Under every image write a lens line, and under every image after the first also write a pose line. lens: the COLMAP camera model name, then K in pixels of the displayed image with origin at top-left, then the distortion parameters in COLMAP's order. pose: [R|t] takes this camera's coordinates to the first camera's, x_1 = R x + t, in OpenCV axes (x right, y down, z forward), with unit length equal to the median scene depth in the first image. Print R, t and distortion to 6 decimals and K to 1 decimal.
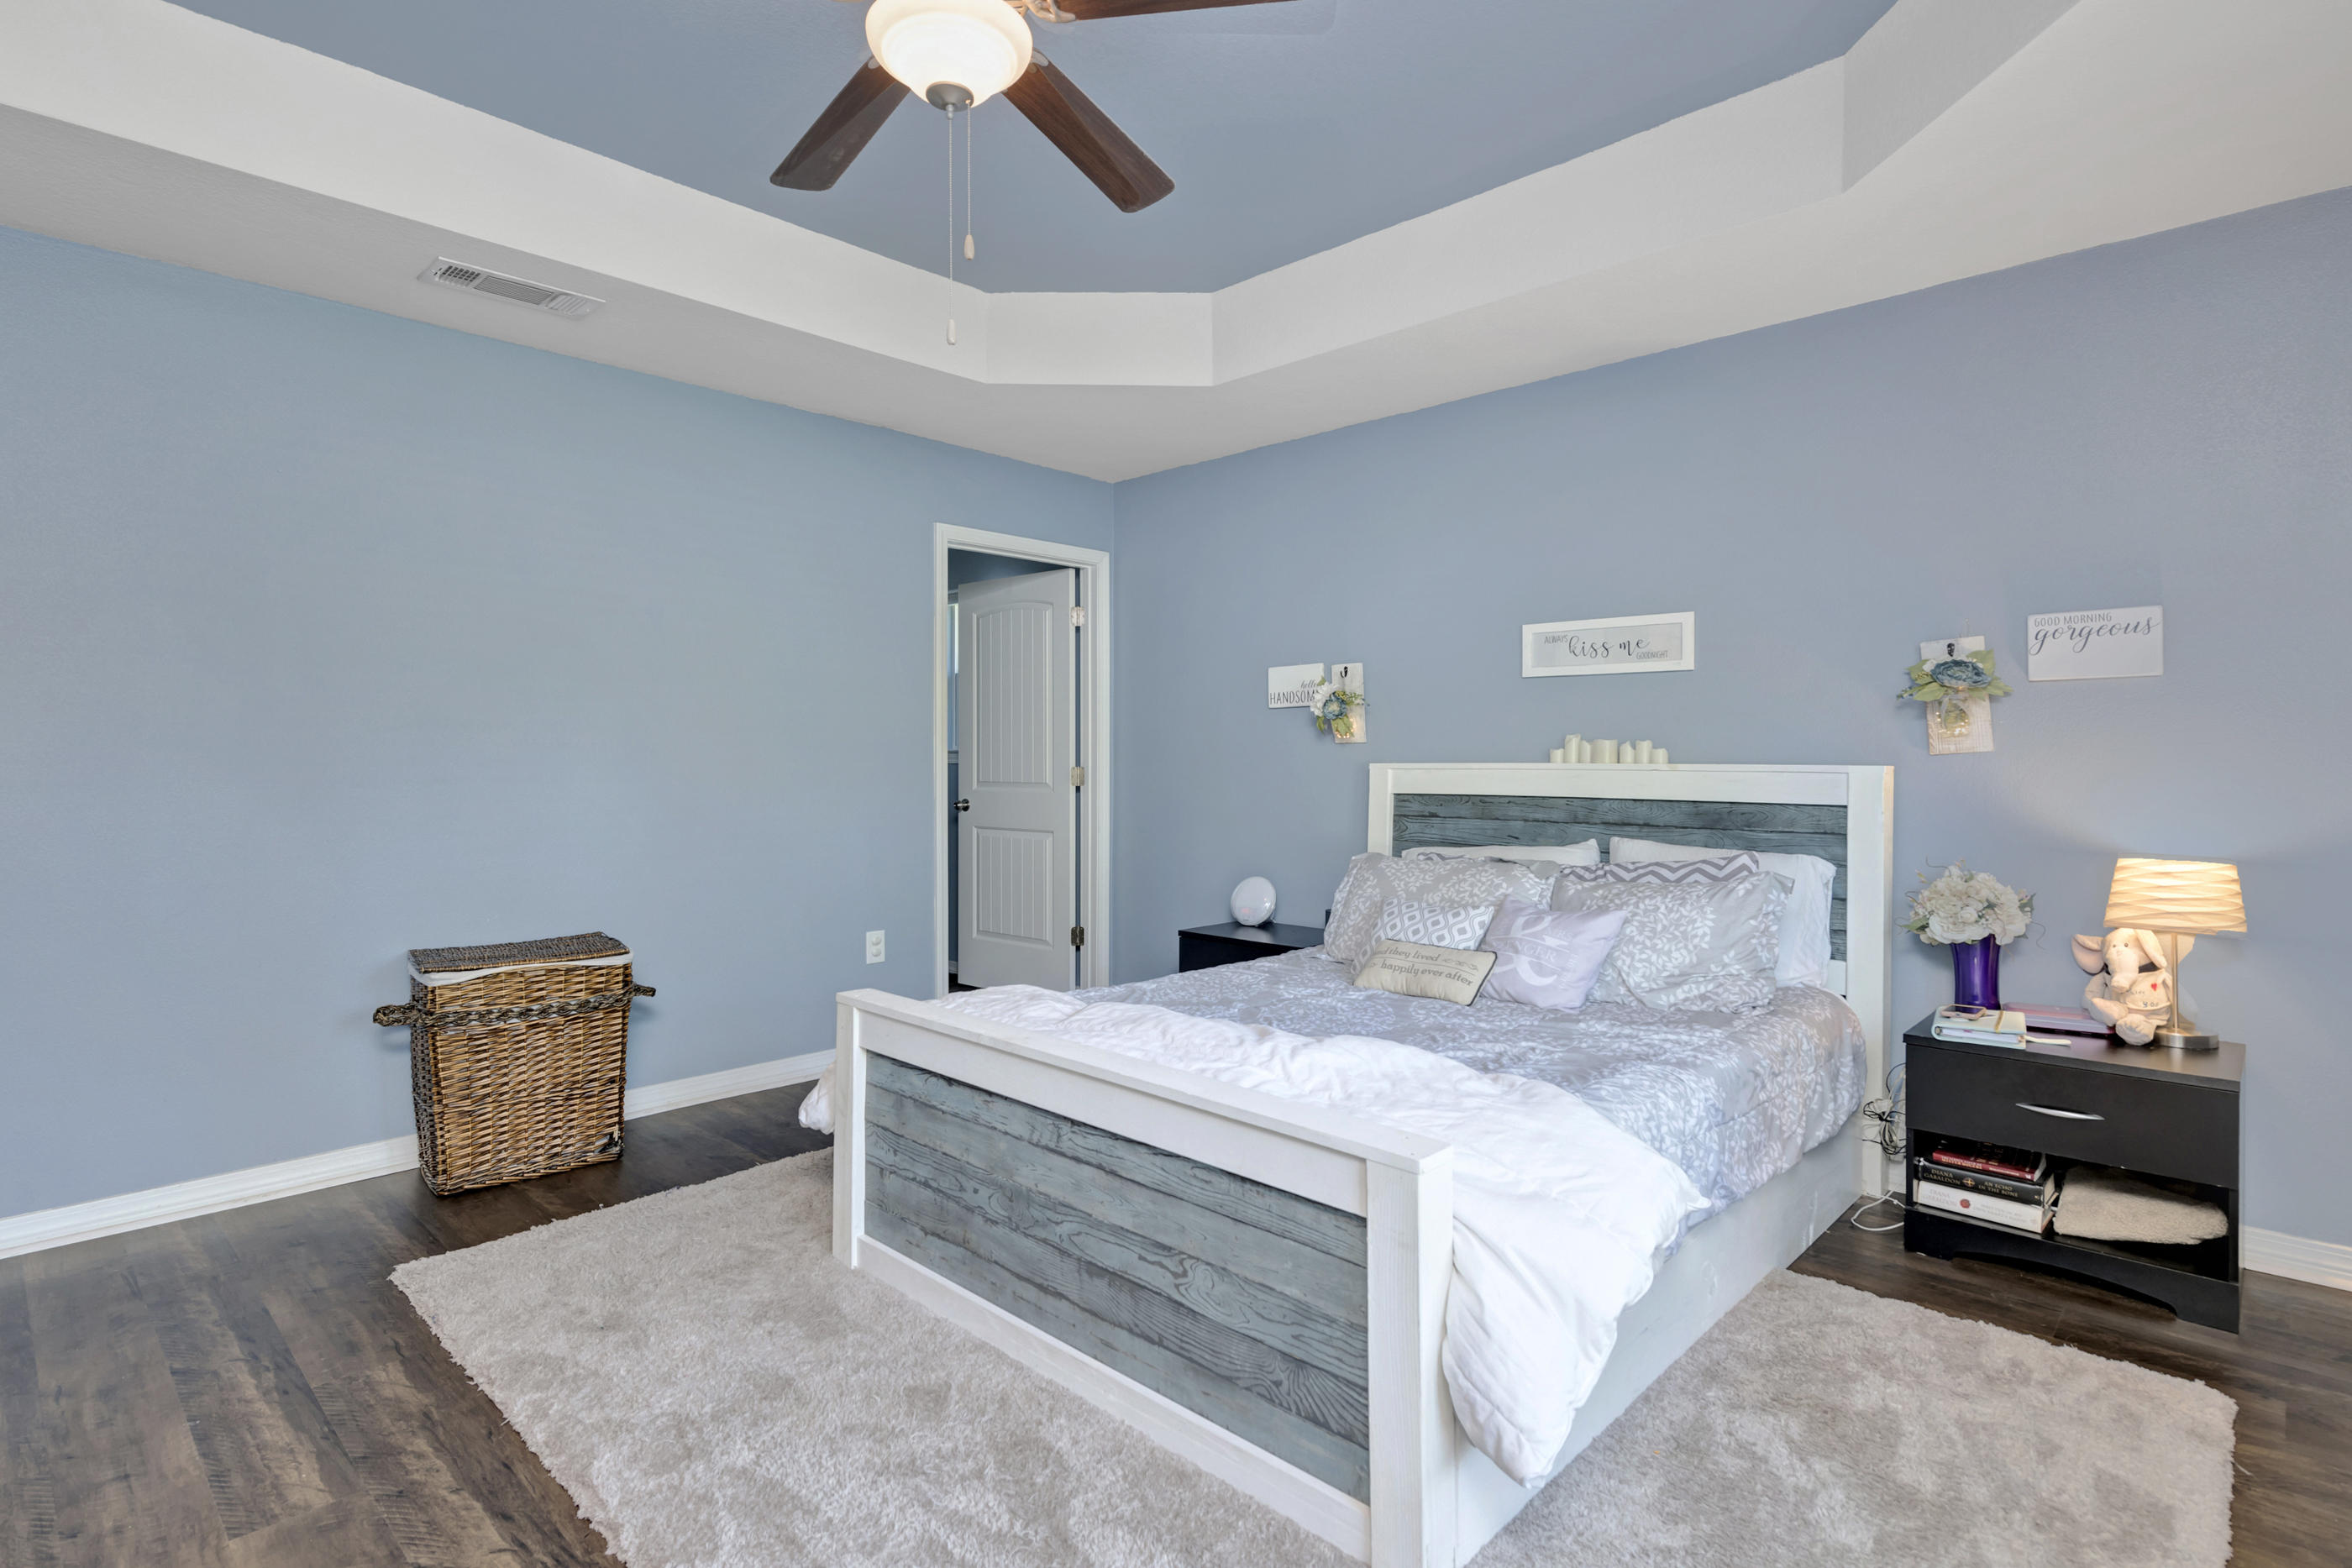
lens RADIAL K [[1144.0, 0, 1174.2], [0, 1144.0, 772.2], [0, 0, 1]] dist [0.000057, 0.000194]
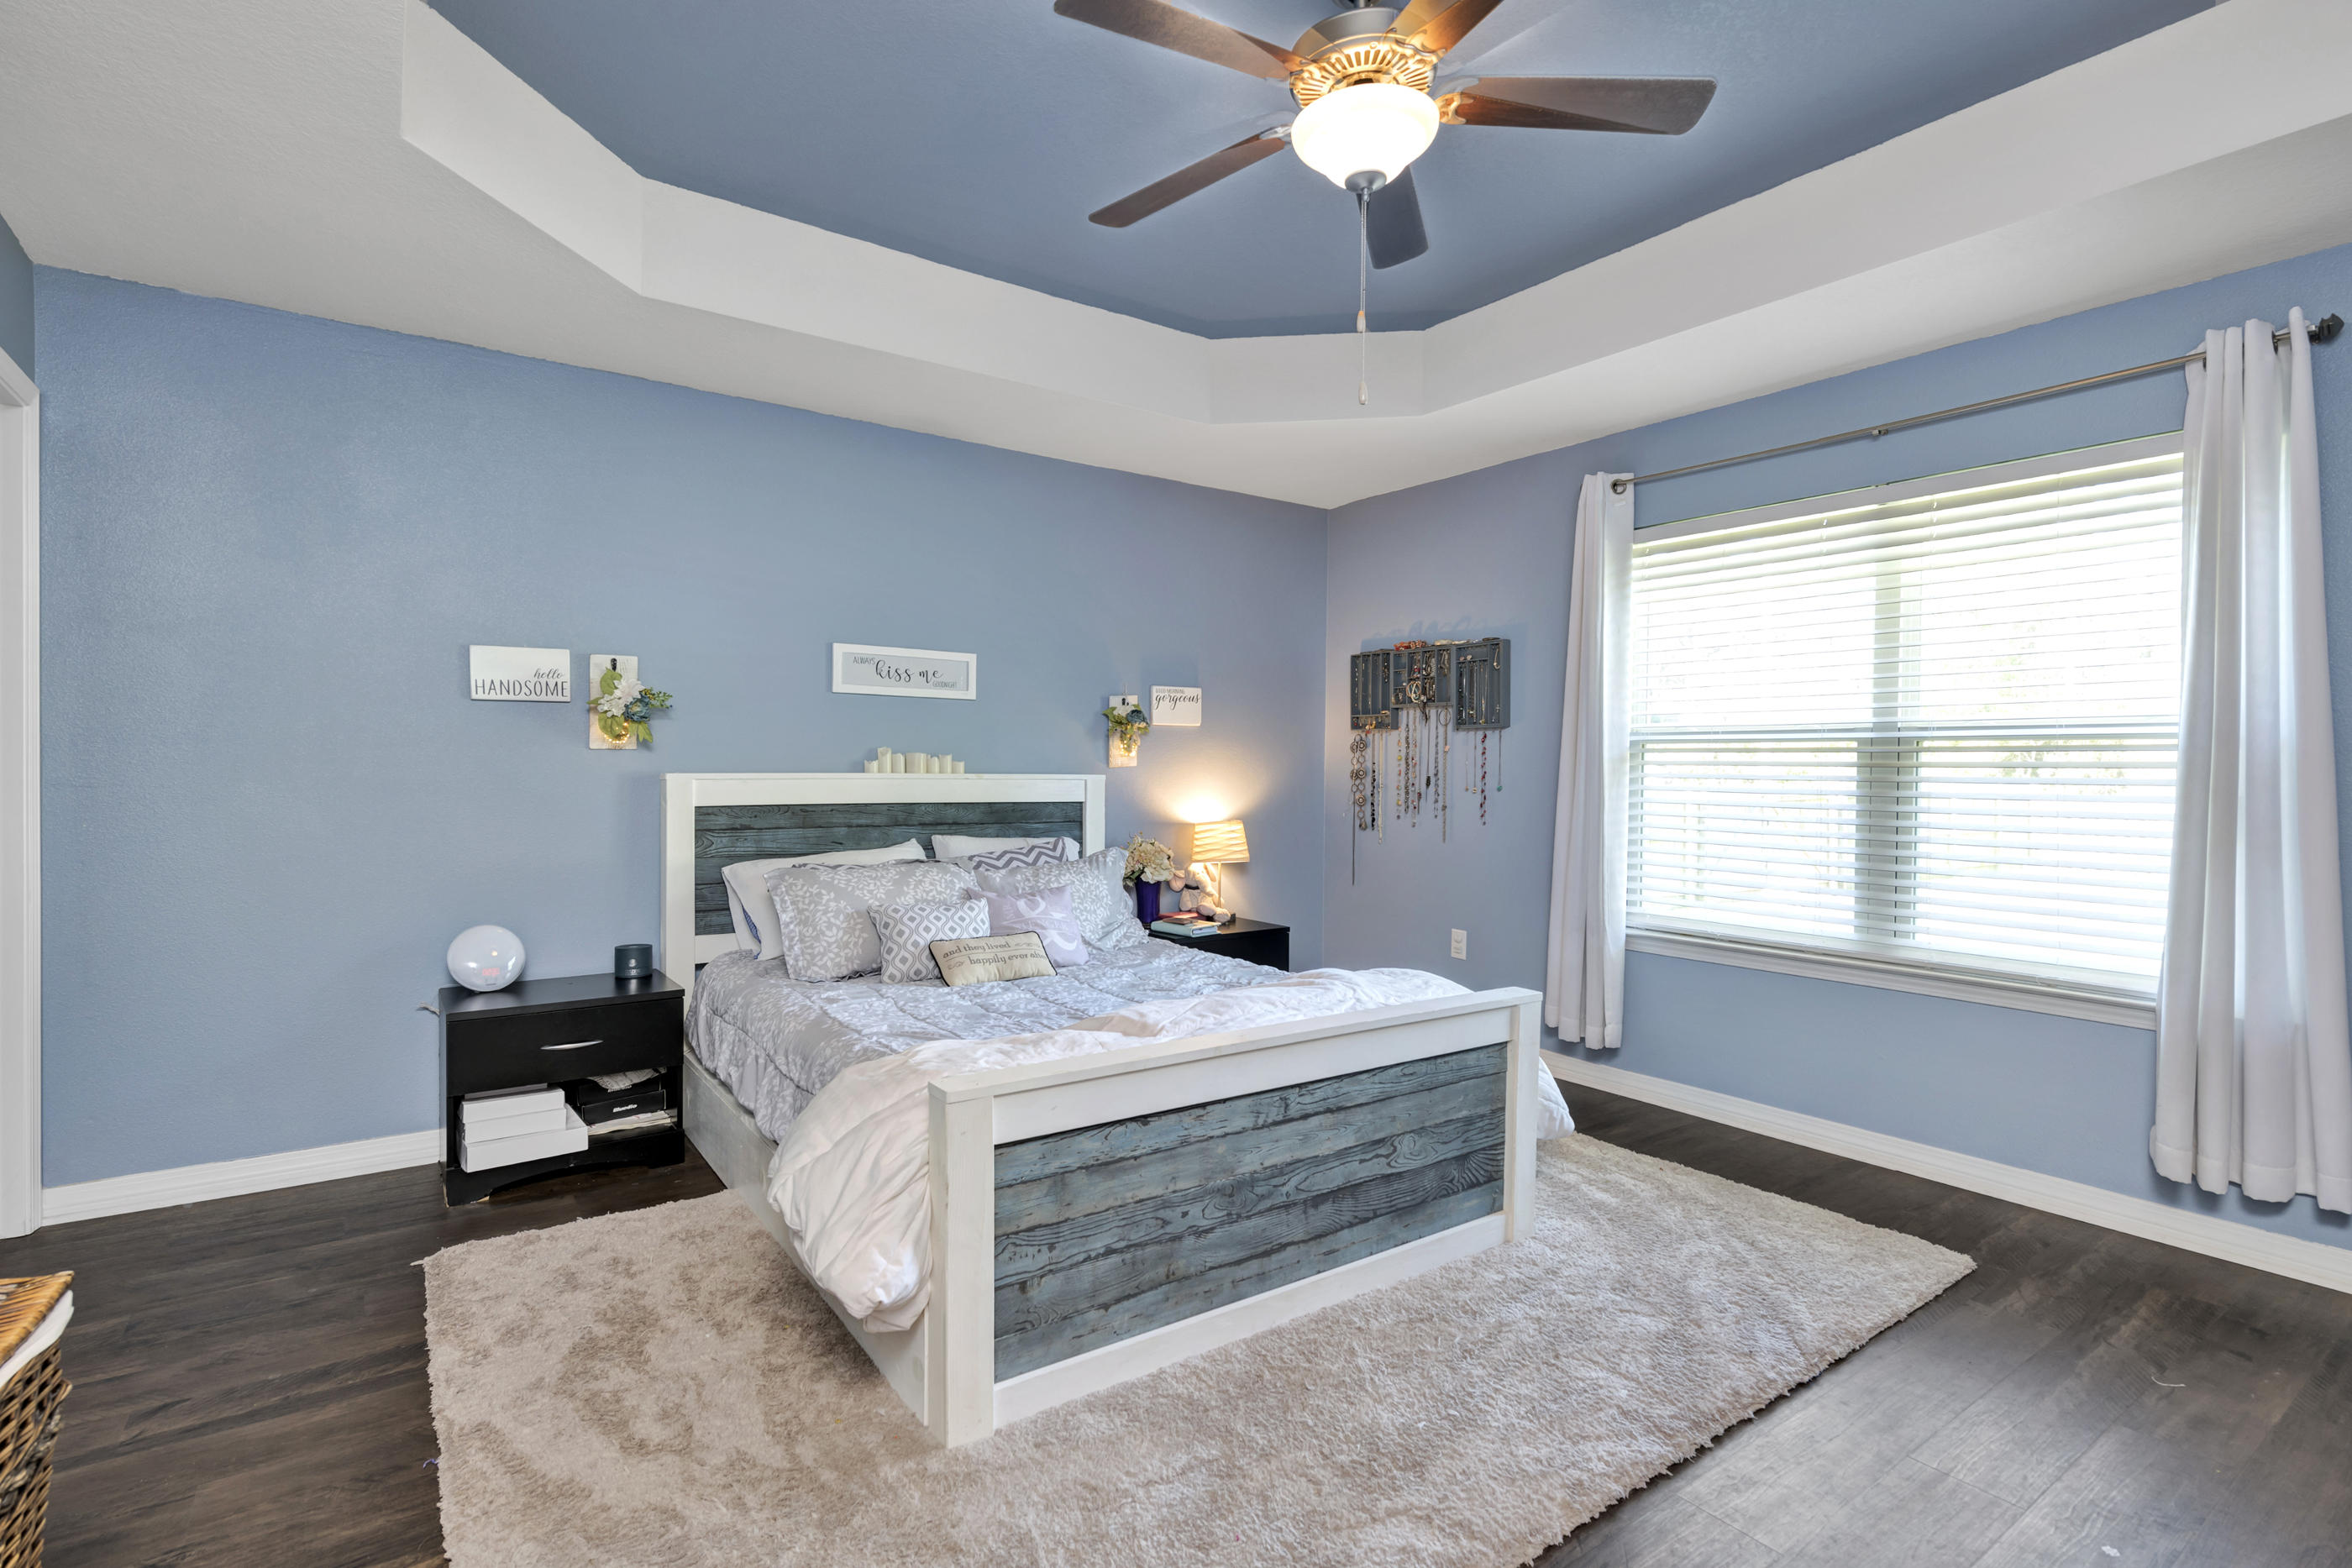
lens RADIAL K [[1144.0, 0, 1174.2], [0, 1144.0, 772.2], [0, 0, 1]] dist [0.000057, 0.000194]
pose [[0.184332, -0.003493, 0.982858, -1.102065], [0.004333, 0.999987, 0.002741, -0.016687], [-0.982854, 0.003753, 0.184345, 0.797311]]
